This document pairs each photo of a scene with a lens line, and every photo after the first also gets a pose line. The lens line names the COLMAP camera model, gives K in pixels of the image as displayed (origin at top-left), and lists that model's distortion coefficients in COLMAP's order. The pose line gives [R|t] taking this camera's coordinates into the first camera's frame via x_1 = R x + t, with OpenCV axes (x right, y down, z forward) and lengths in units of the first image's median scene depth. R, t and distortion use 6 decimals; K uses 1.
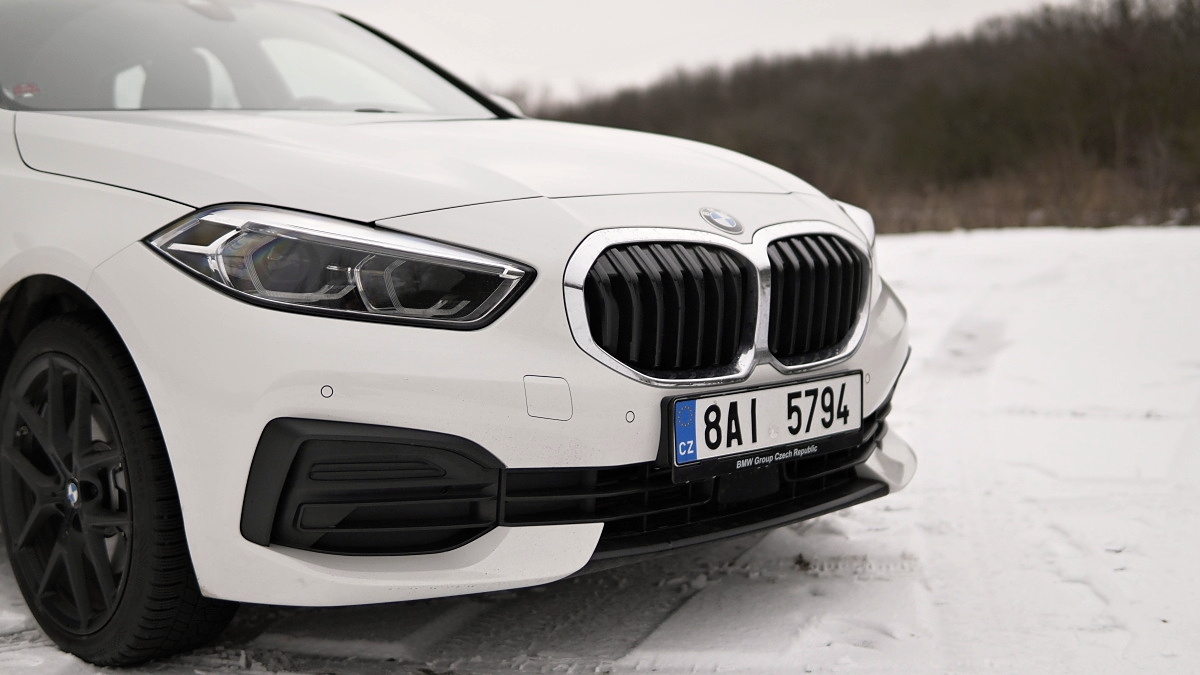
lens RADIAL K [[1634.8, 0, 600.0], [0, 1634.8, 337.5], [0, 0, 1]] dist [-0.256725, 0.032726]
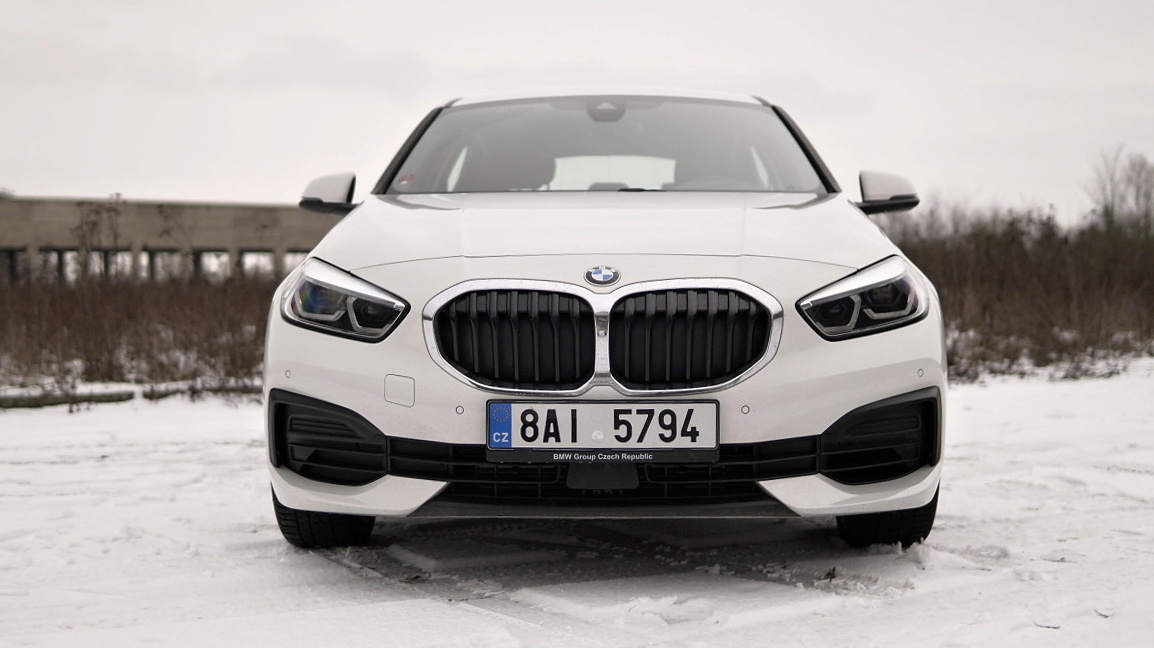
lens RADIAL K [[1572.2, 0, 577.0], [0, 1572.2, 324.0], [0, 0, 1]] dist [-0.256725, 0.032726]
pose [[0.665047, 0.033238, -0.746062, 1.060653], [-0.071904, 0.997218, -0.019669, -0.006904], [0.743332, 0.066725, 0.665586, 0.145797]]
